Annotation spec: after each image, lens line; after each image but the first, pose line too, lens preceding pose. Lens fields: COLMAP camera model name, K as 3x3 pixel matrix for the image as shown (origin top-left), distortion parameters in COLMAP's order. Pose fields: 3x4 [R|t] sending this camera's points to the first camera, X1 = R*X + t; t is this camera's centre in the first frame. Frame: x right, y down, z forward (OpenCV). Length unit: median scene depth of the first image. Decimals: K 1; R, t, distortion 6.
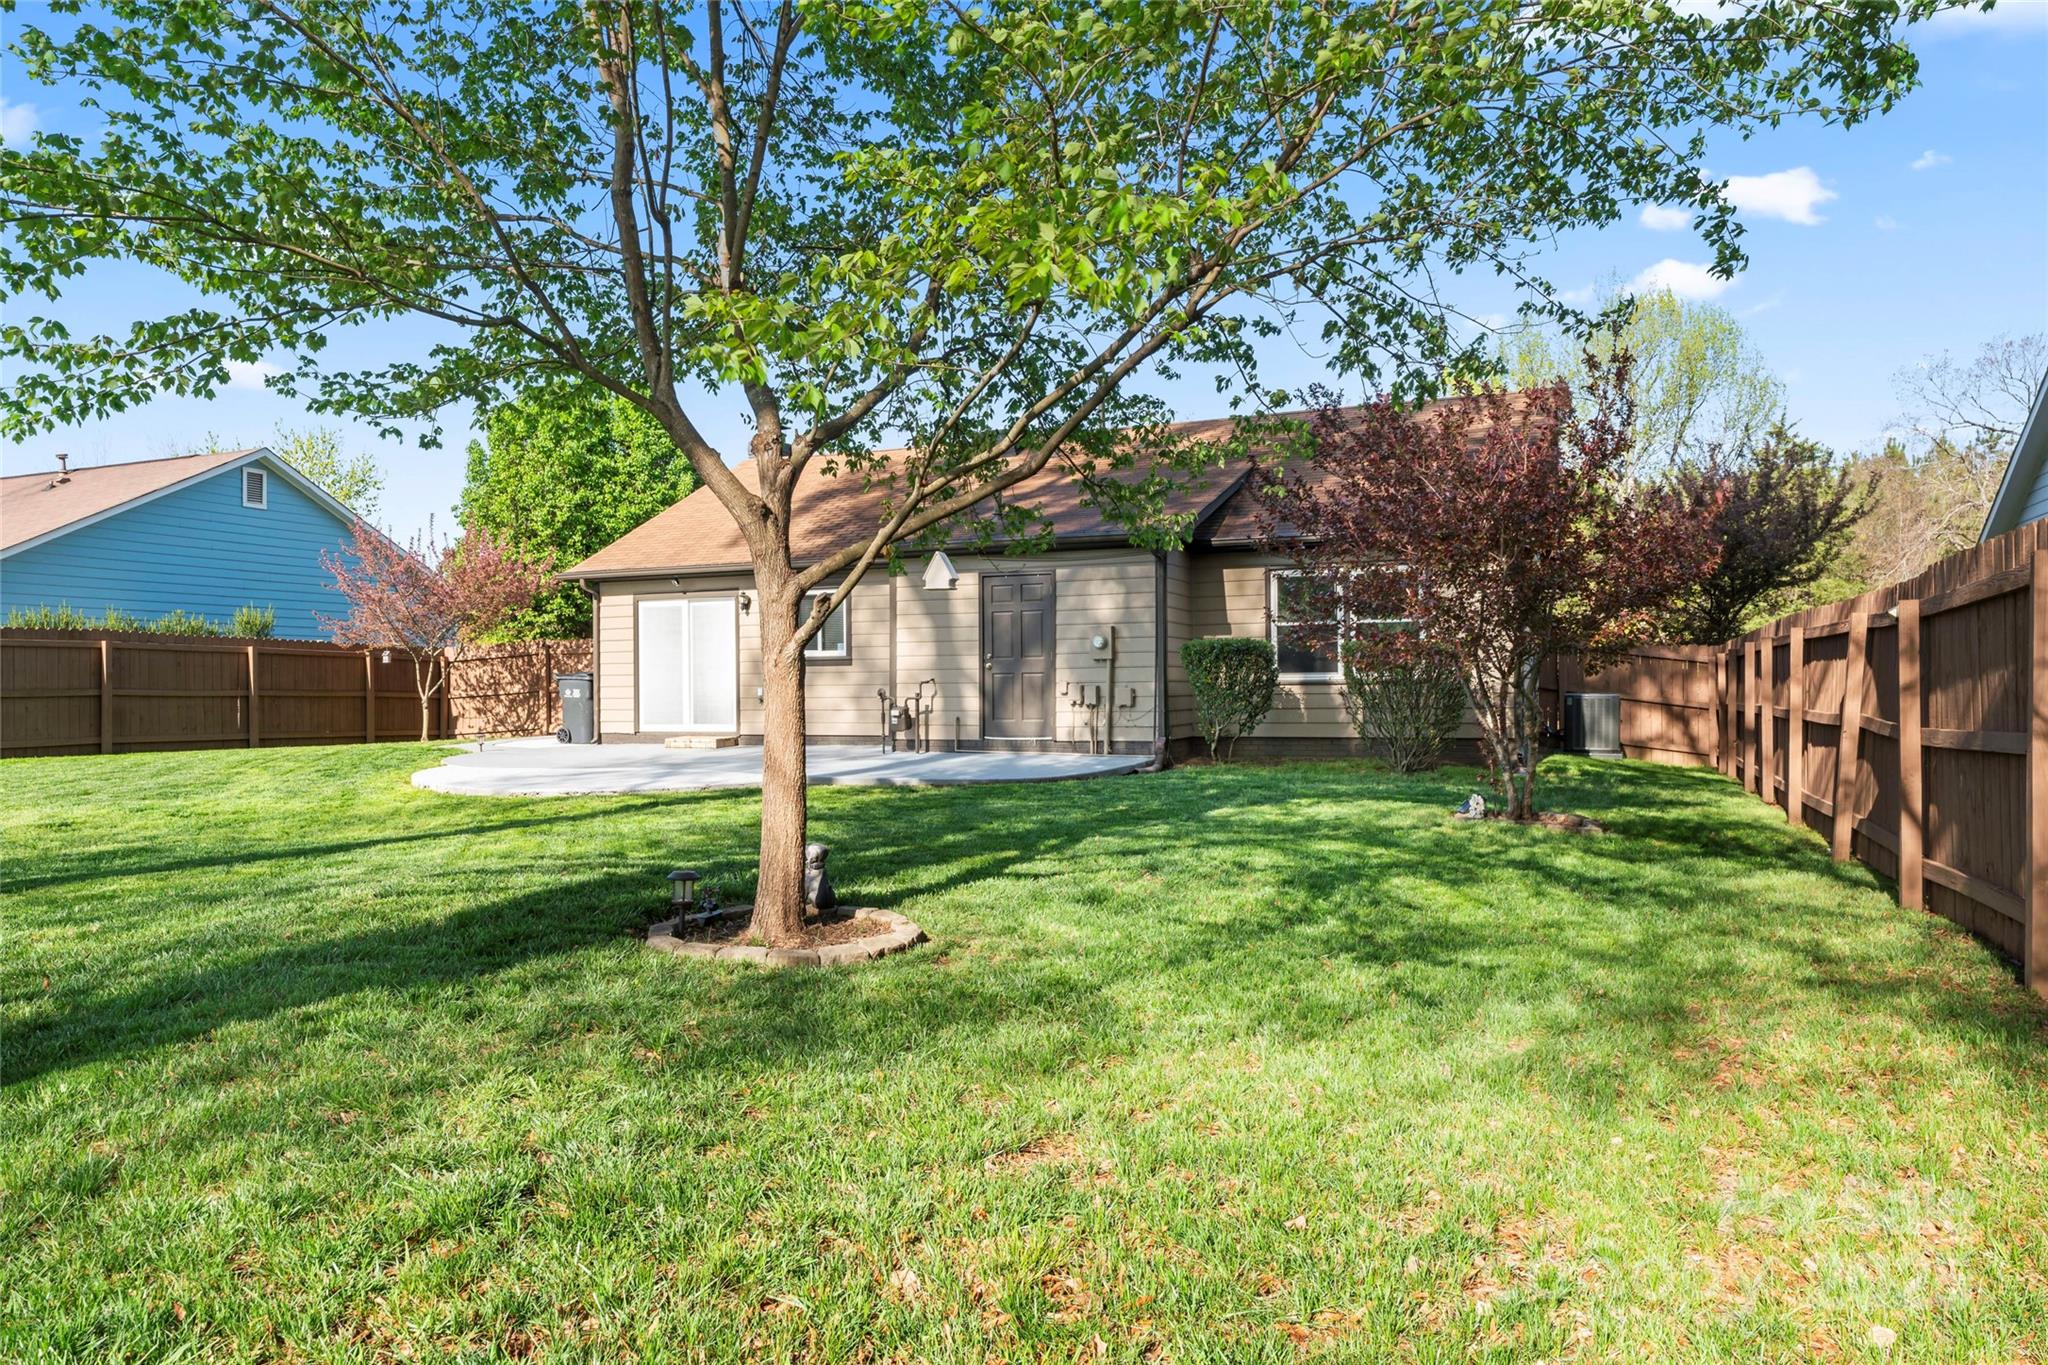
lens RADIAL K [[1352.8, 0, 1026.0], [0, 1352.8, 683.6], [0, 0, 1]] dist [0.009465, -0.001577]
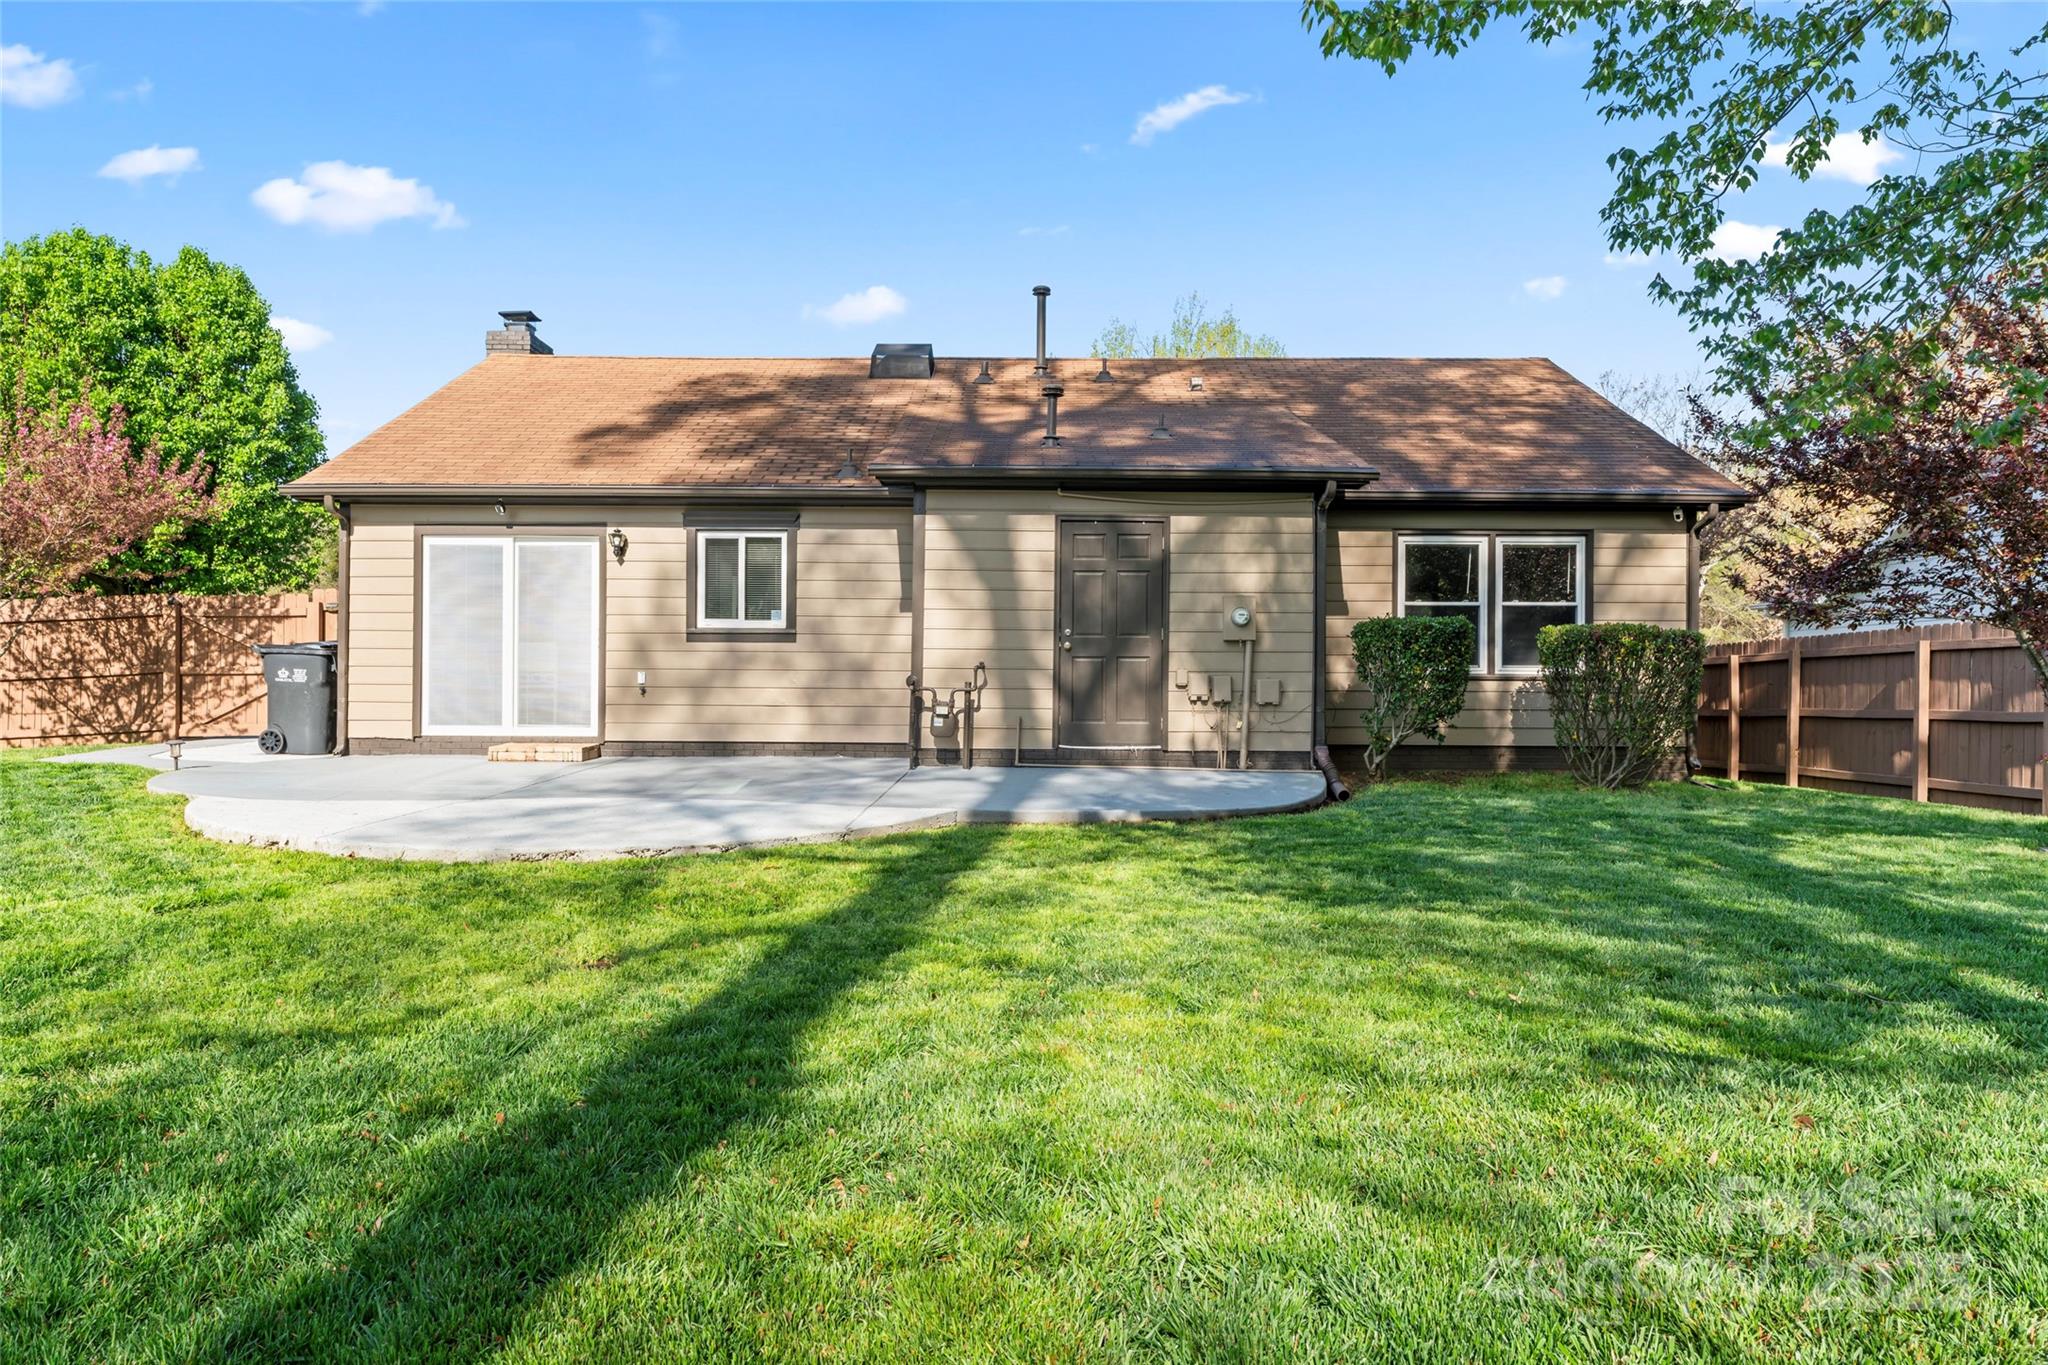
lens RADIAL K [[1352.8, 0, 1023.7], [0, 1352.8, 690.0], [0, 0, 1]] dist [0.009465, -0.001577]
pose [[0.924994, 0.015061, 0.379684, -0.265415], [-0.015865, 0.999874, -0.001013, 0.009142], [-0.379651, -0.005087, 0.925116, 0.287628]]
